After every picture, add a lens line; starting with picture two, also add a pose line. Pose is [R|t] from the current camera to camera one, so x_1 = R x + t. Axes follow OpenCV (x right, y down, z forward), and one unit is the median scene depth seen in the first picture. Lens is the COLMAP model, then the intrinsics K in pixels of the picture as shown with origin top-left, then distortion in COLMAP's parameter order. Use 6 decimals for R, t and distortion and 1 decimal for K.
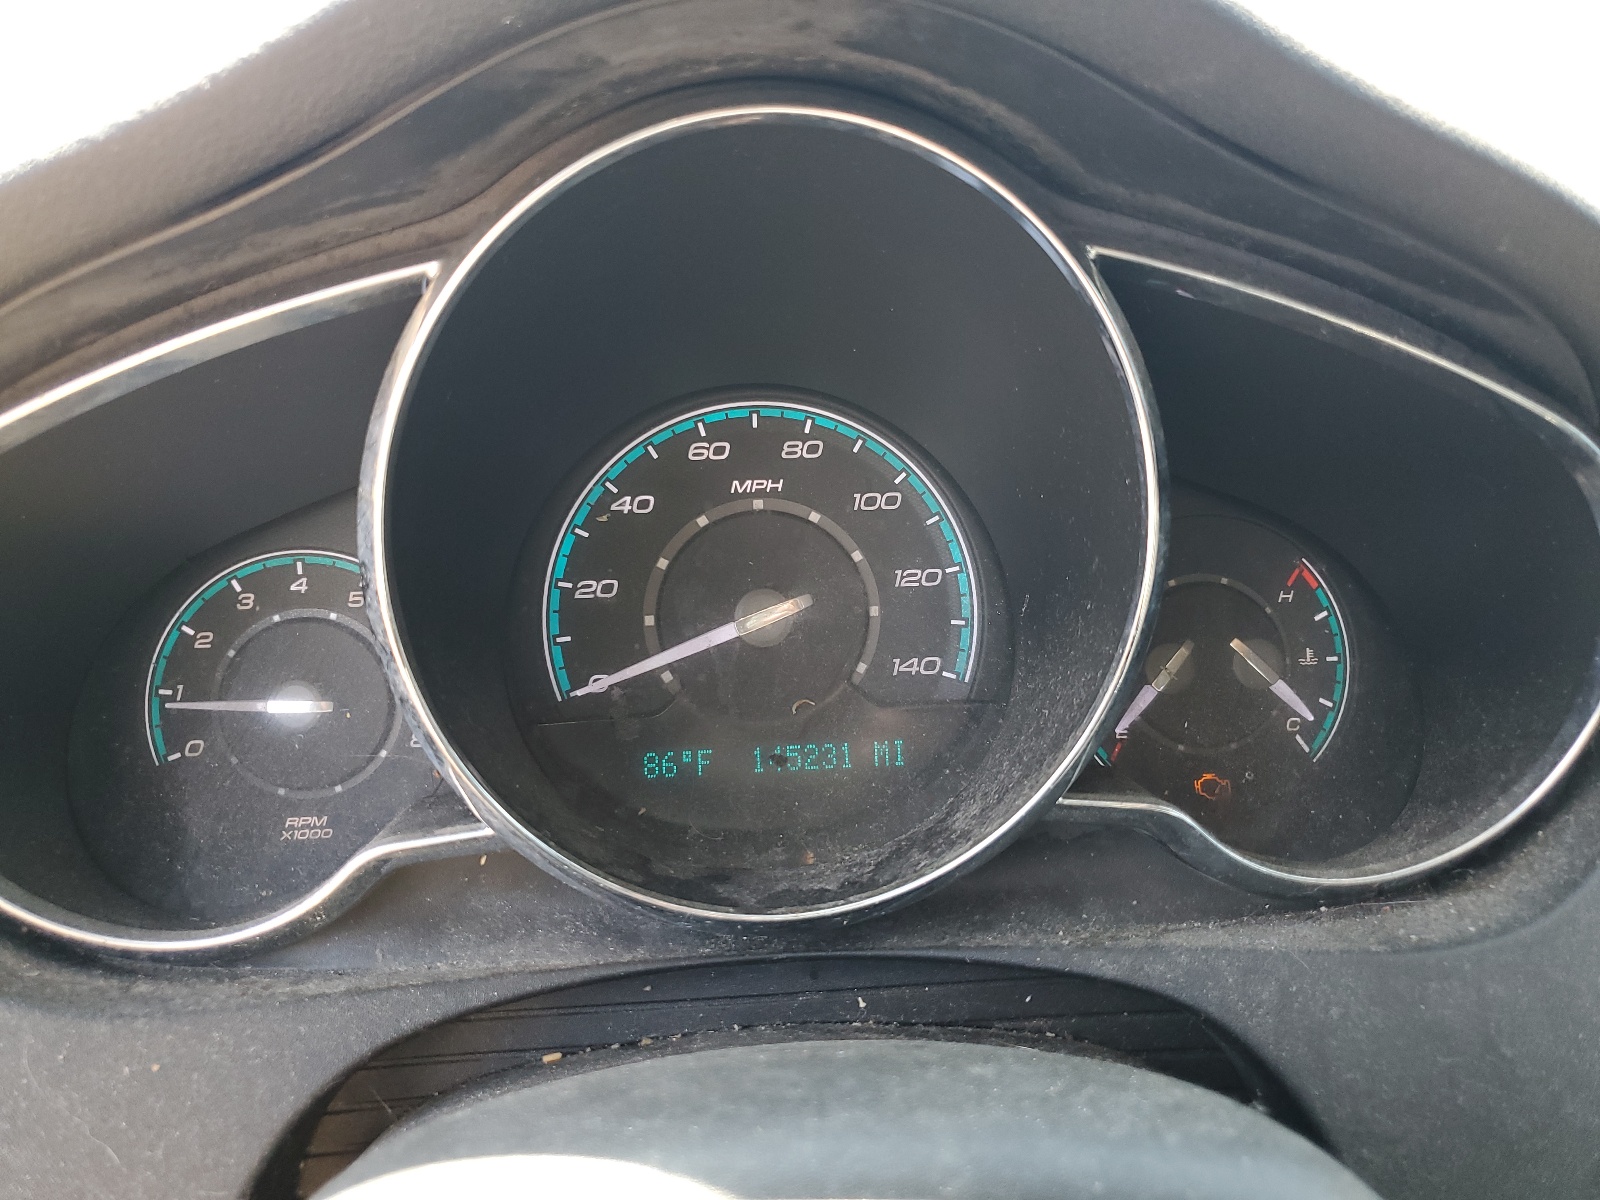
lens RADIAL K [[1229.4, 0, 798.9], [0, 1229.4, 603.3], [0, 0, 1]] dist [-0.004511, -0.000264]
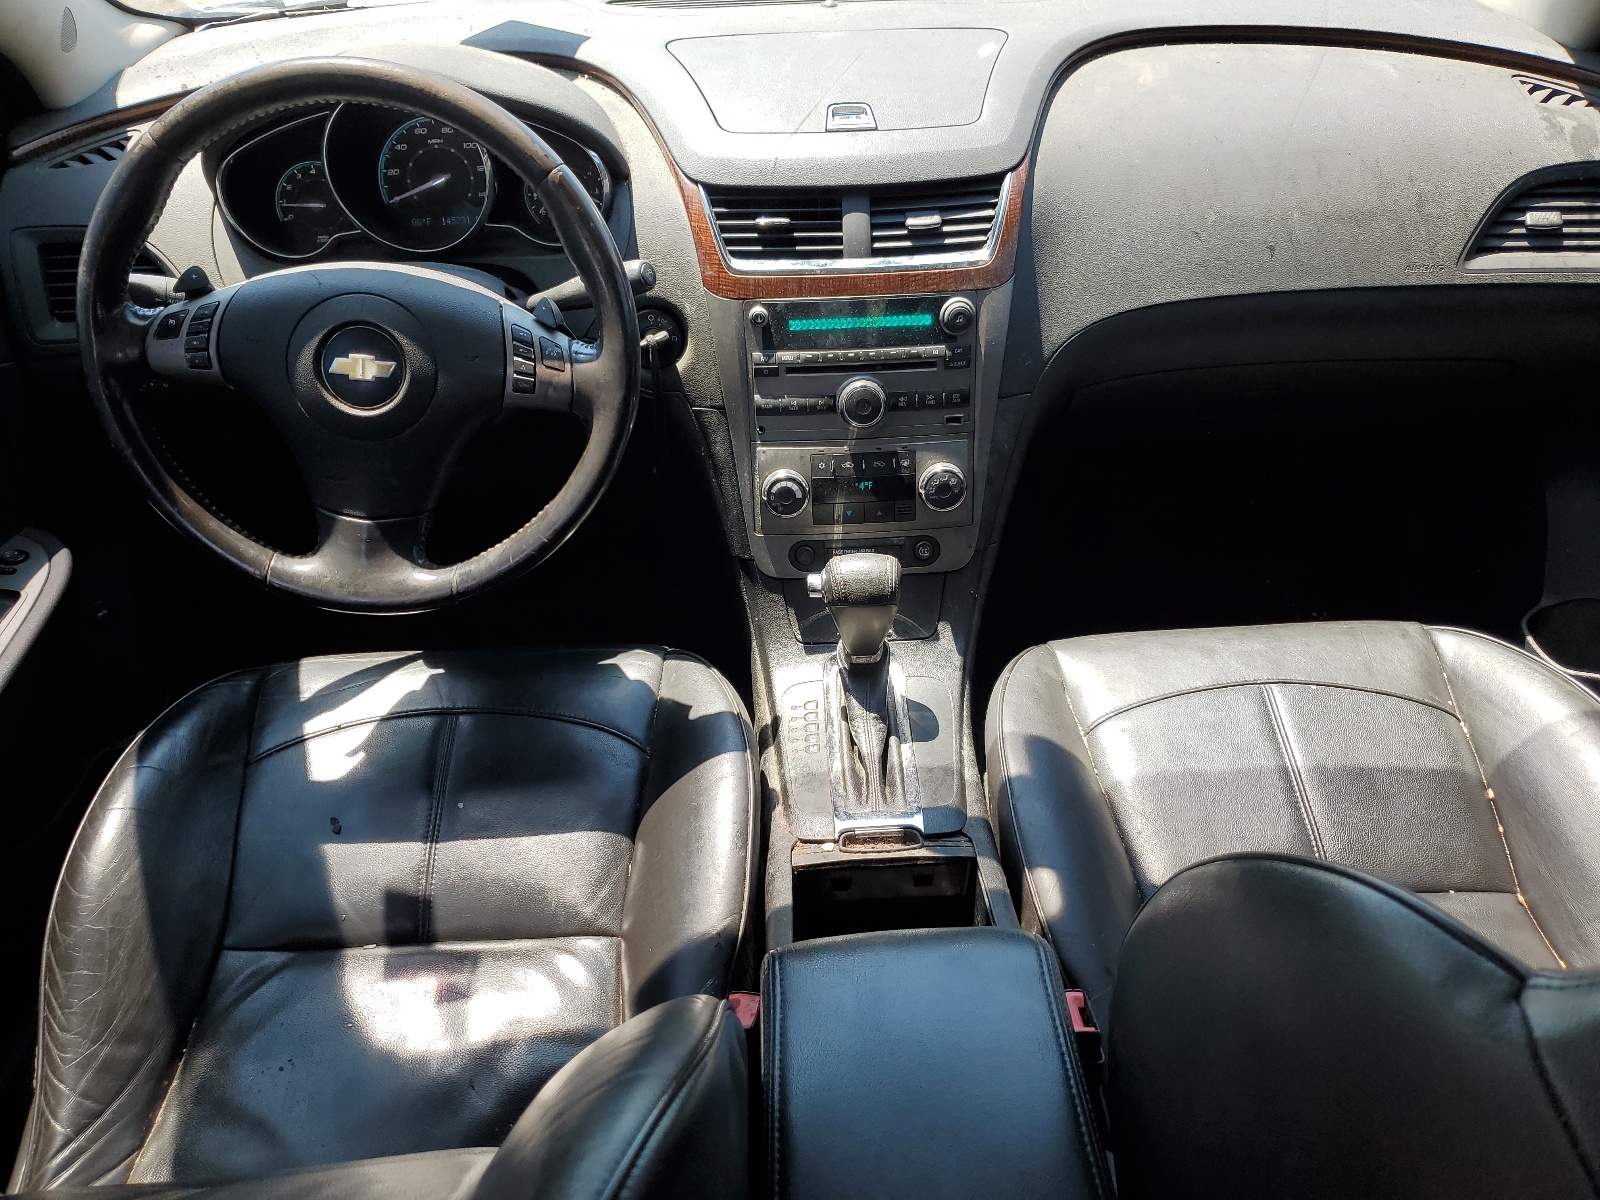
lens RADIAL K [[1229.4, 0, 799.5], [0, 1229.4, 597.7], [0, 0, 1]] dist [-0.004511, -0.000264]
pose [[0.999504, 0.008134, -0.030409, 1.155765], [0.002982, 0.937229, 0.348701, -0.094766], [0.031337, -0.348619, 0.936740, -2.800079]]
